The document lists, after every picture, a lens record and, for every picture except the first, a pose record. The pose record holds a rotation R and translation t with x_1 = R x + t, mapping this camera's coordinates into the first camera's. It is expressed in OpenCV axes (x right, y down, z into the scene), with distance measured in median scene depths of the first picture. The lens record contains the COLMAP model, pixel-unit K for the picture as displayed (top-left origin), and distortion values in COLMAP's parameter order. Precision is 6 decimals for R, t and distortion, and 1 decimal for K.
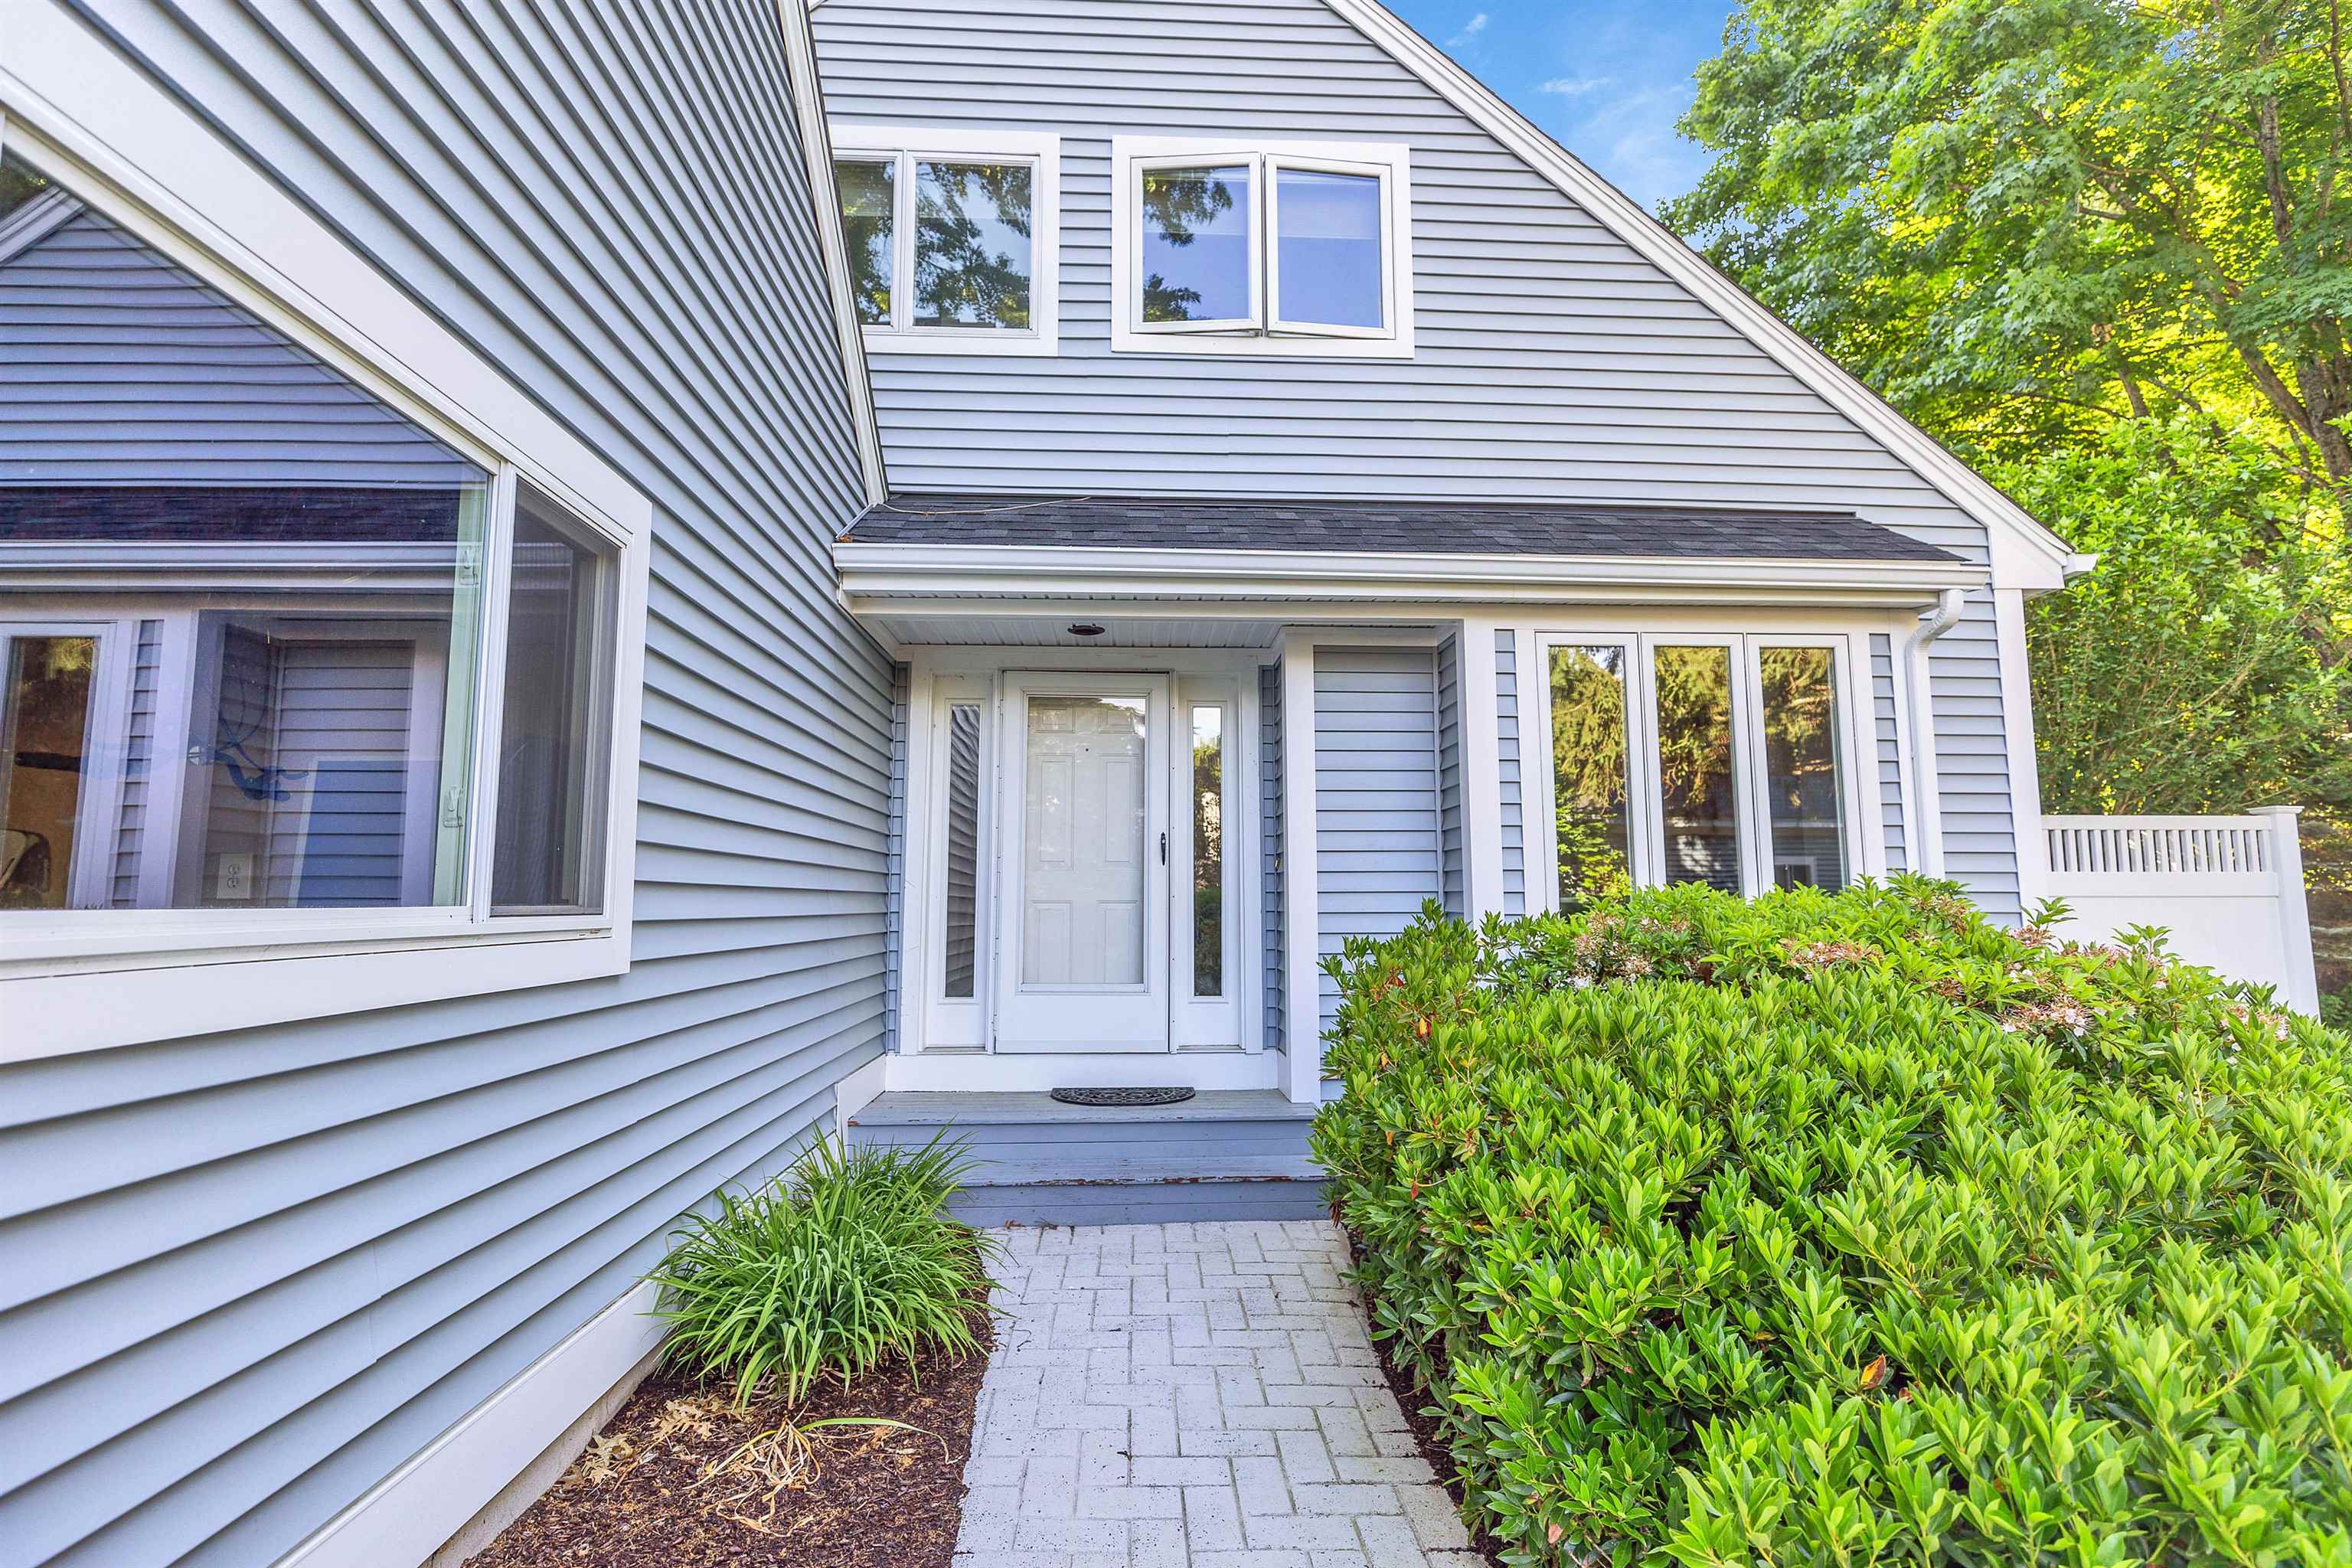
lens RADIAL K [[1054.1, 0, 1169.9], [0, 1054.1, 790.5], [0, 0, 1]] dist [0.002768, 0.000353]
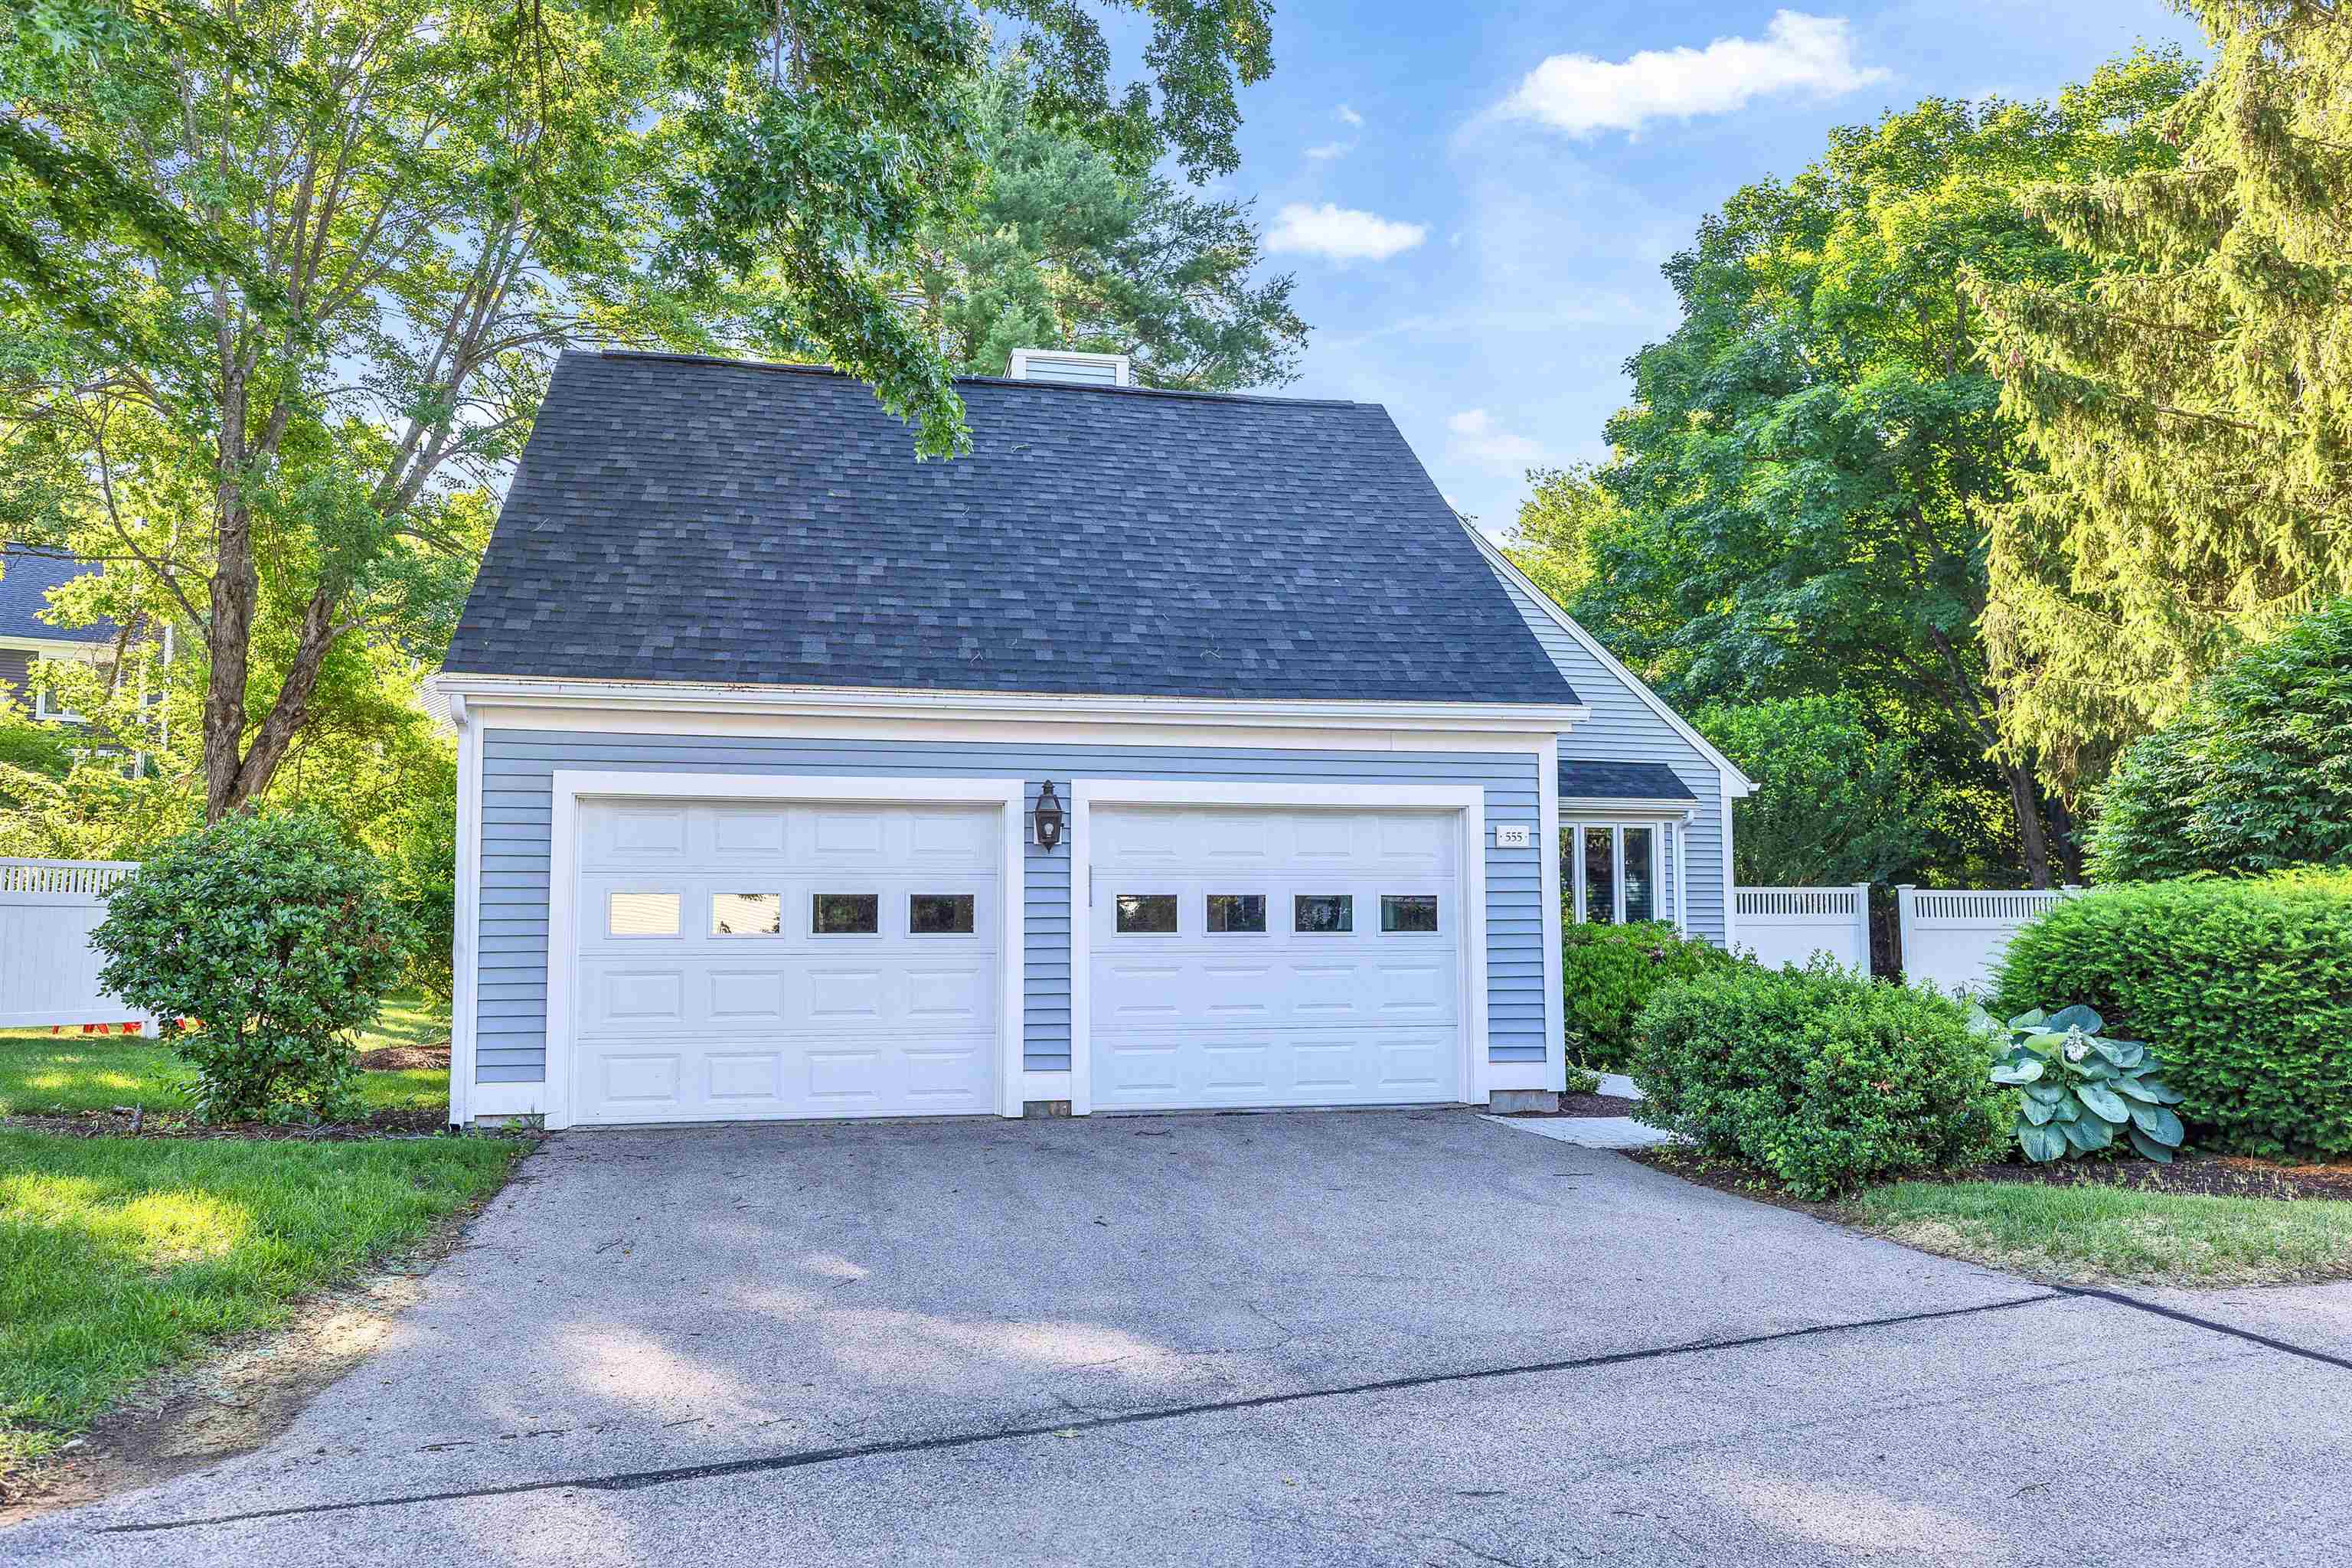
lens RADIAL K [[1657.4, 0, 1179.0], [0, 1657.4, 793.9], [0, 0, 1]] dist [-0.001670, 0.002503]
pose [[0.985564, 0.013262, 0.168783, -1.199261], [-0.016412, 0.999716, 0.017281, -0.272594], [-0.168506, -0.019802, 0.985502, -2.810323]]
